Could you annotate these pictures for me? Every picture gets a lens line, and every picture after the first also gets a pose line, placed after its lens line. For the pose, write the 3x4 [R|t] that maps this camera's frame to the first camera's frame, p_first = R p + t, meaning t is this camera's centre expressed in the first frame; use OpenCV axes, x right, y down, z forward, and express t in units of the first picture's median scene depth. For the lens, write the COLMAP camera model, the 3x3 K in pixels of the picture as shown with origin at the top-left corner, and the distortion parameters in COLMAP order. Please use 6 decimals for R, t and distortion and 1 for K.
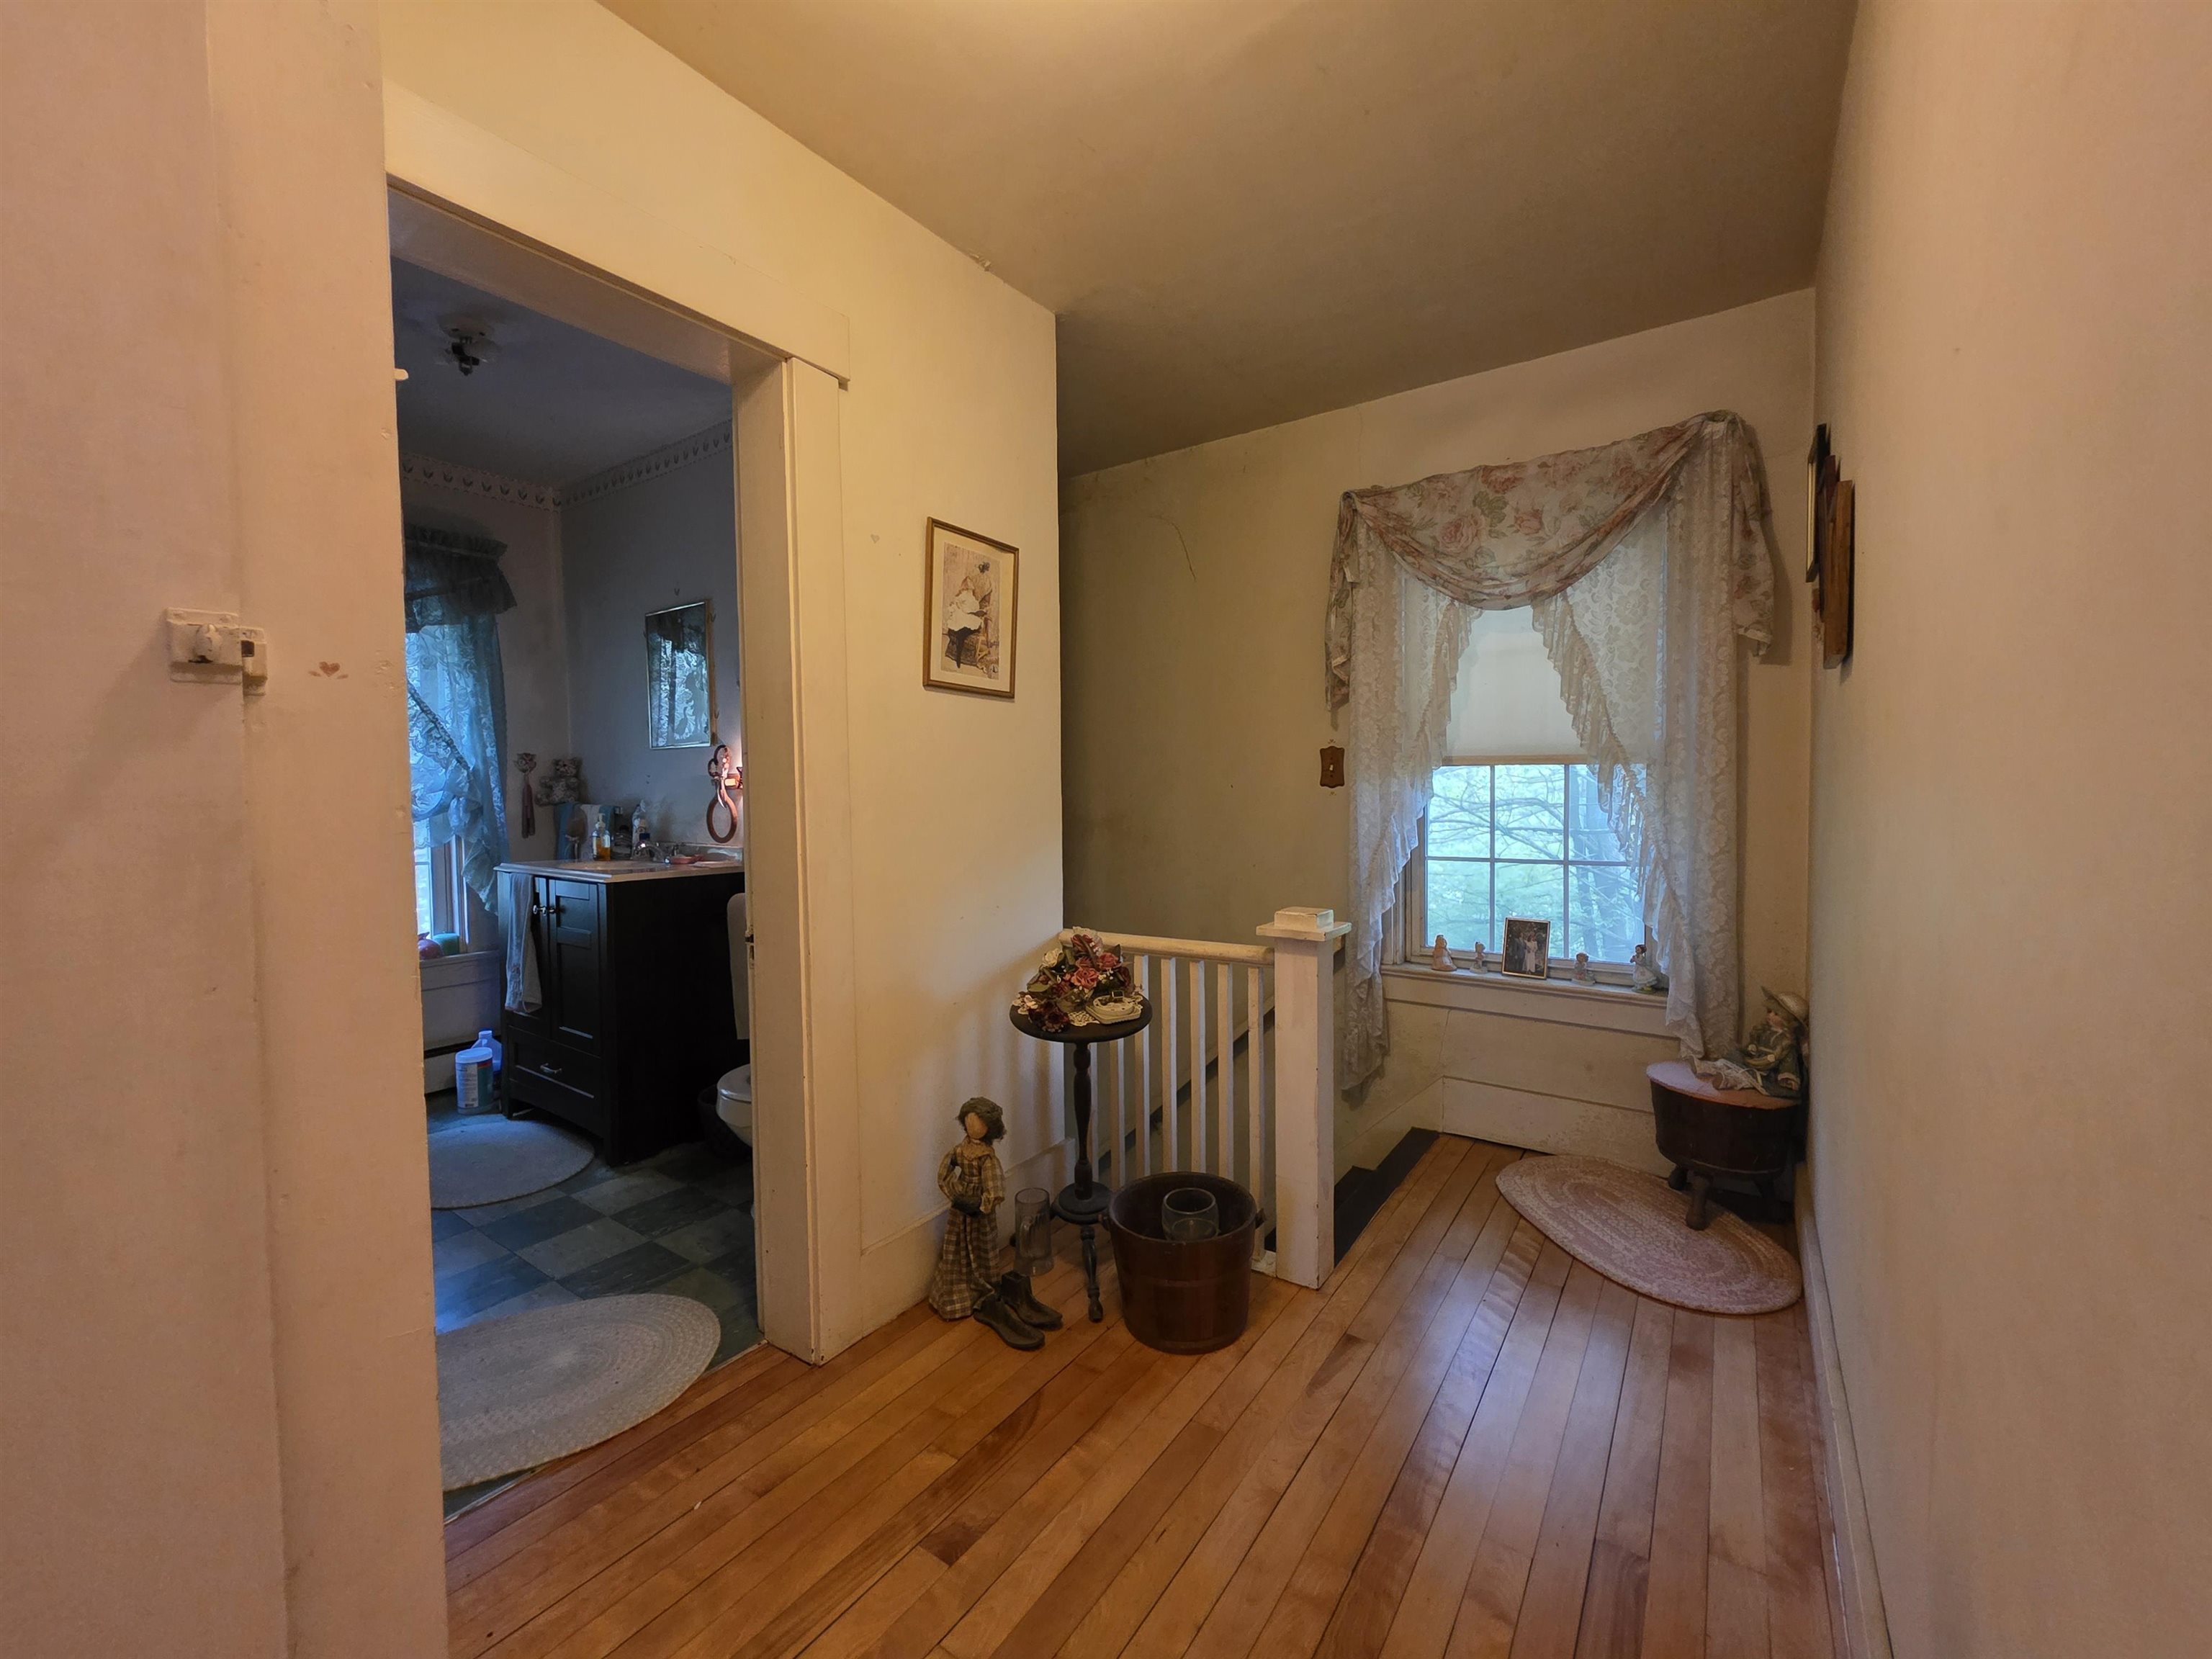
lens RADIAL K [[885.1, 0, 1113.7], [0, 885.1, 823.7], [0, 0, 1]] dist [0.001260, -0.000006]
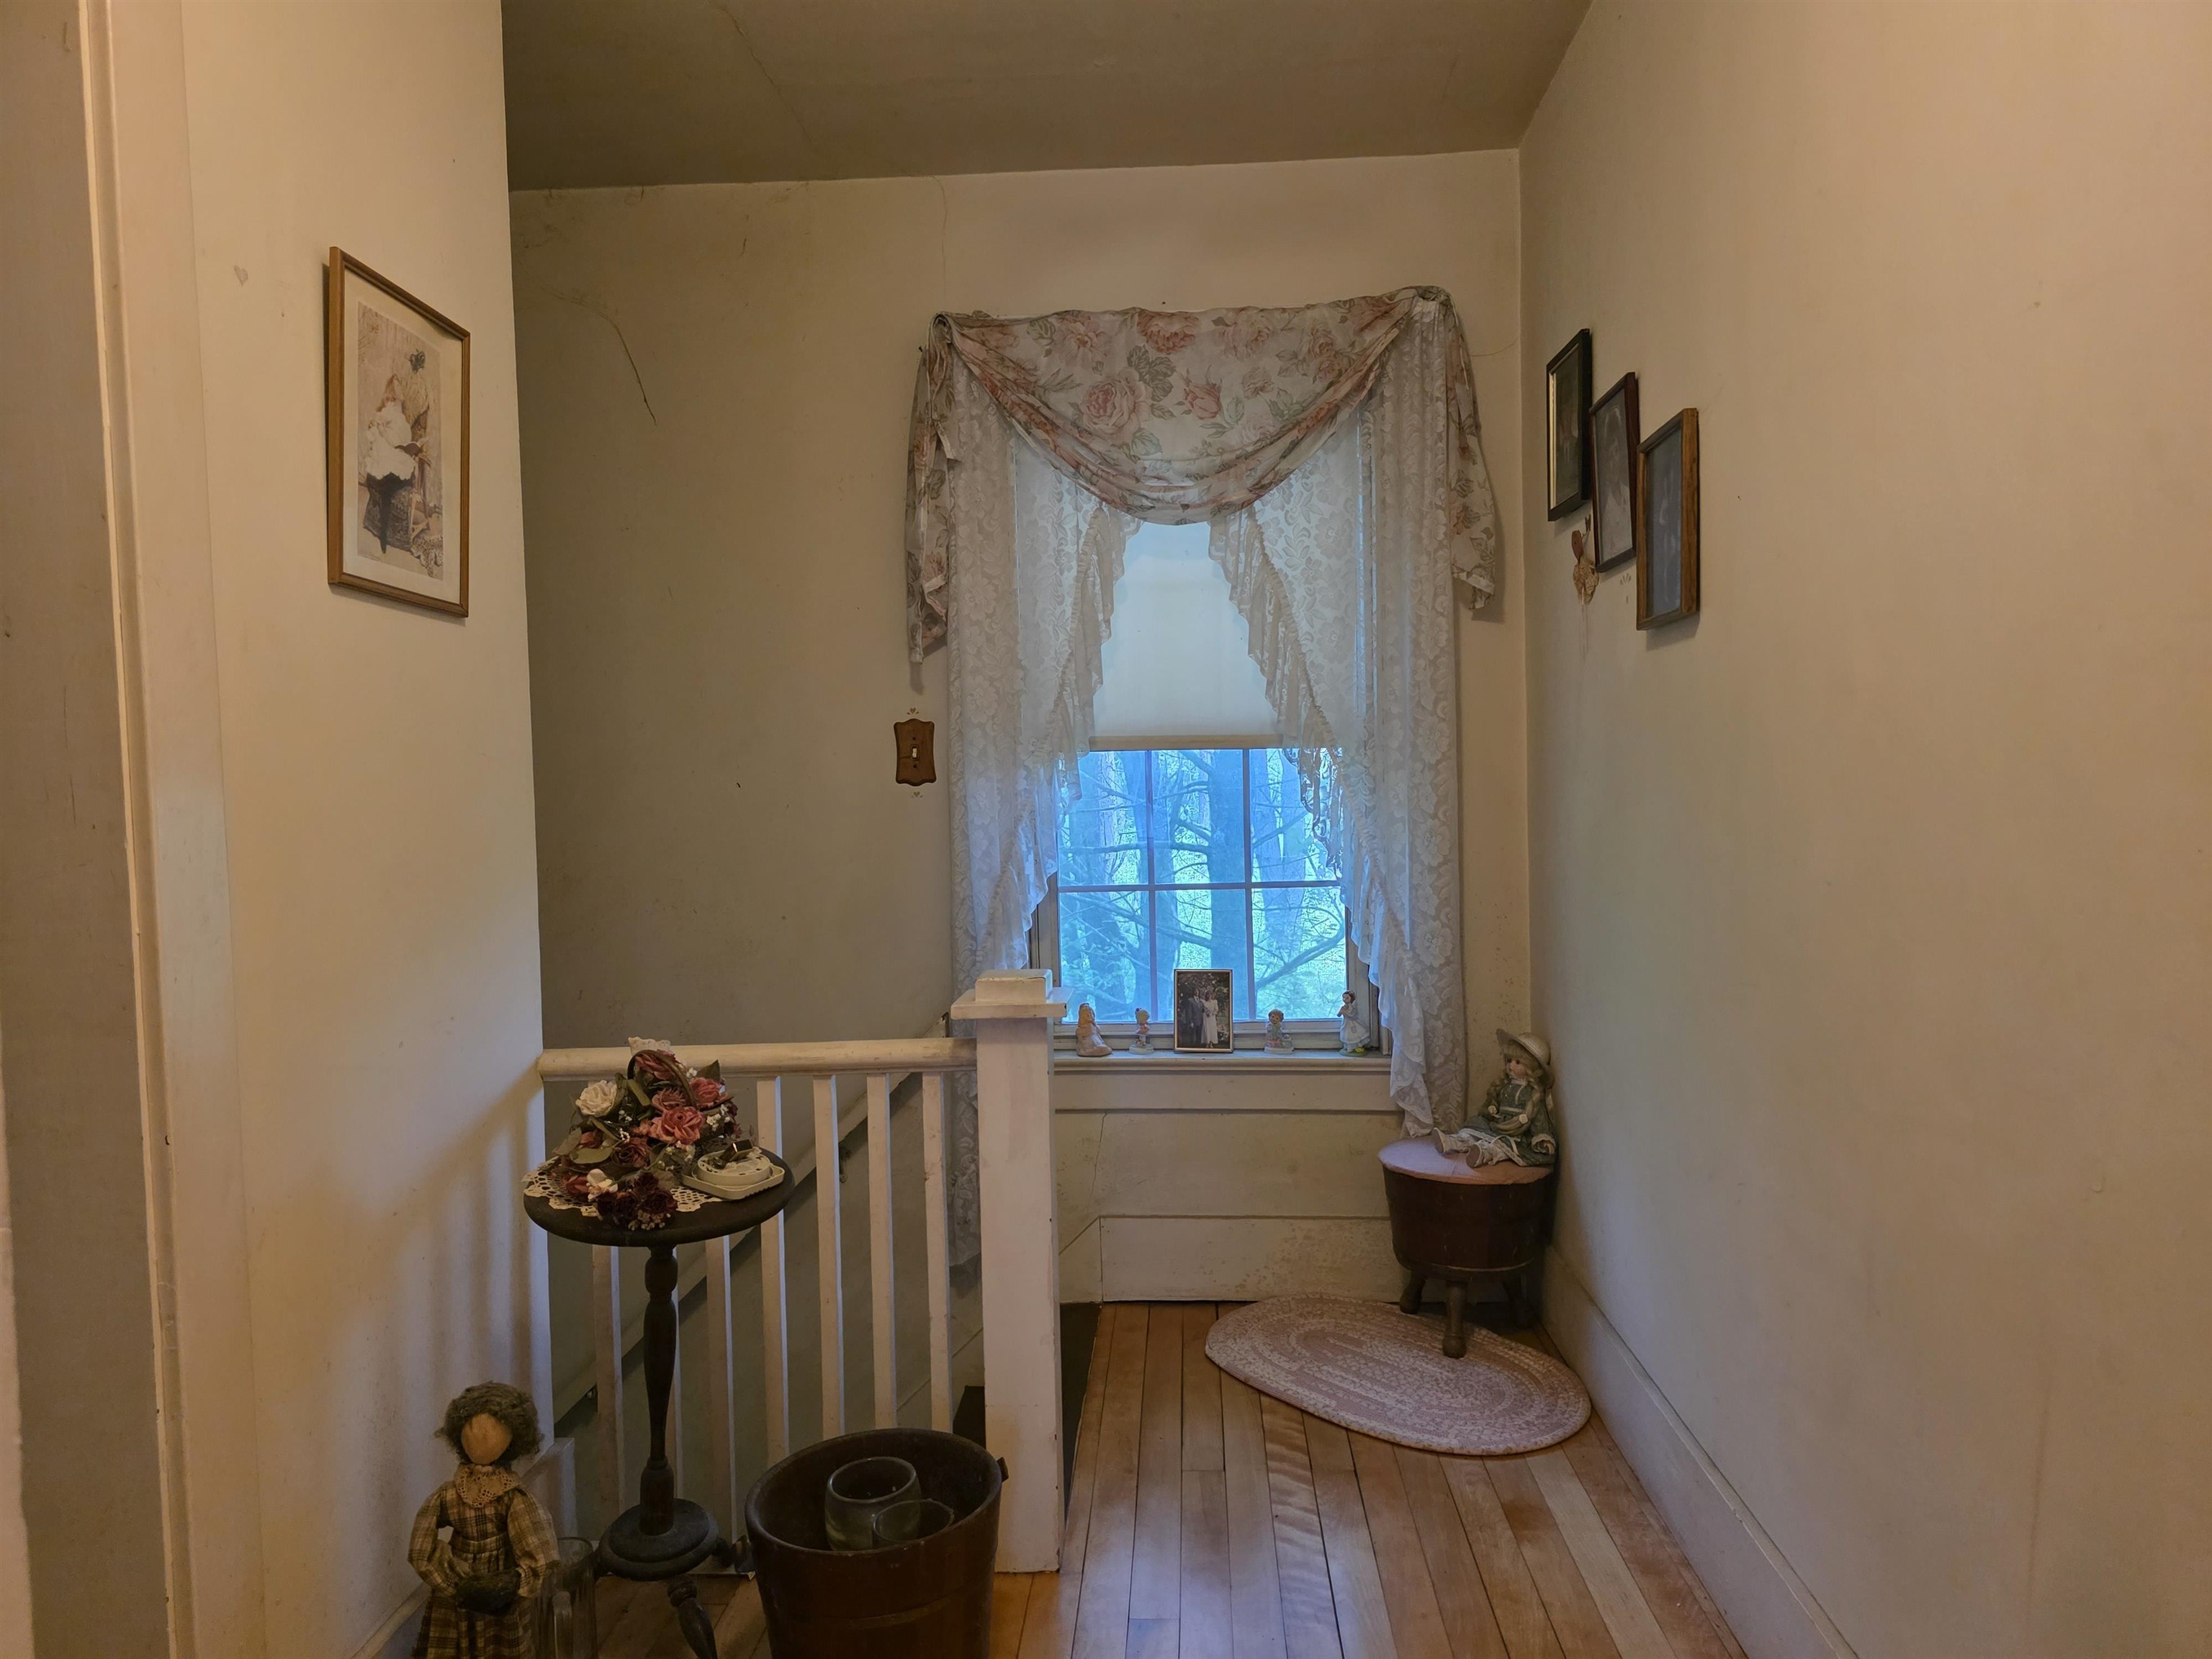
lens RADIAL K [[1491.2, 0, 1098.4], [0, 1491.2, 834.8], [0, 0, 1]] dist [0.103097, -0.140249]
pose [[0.853797, -0.027572, 0.519876, -0.249559], [0.033483, 0.999437, -0.001982, 0.001488], [-0.519529, 0.019099, 0.854239, 0.039442]]
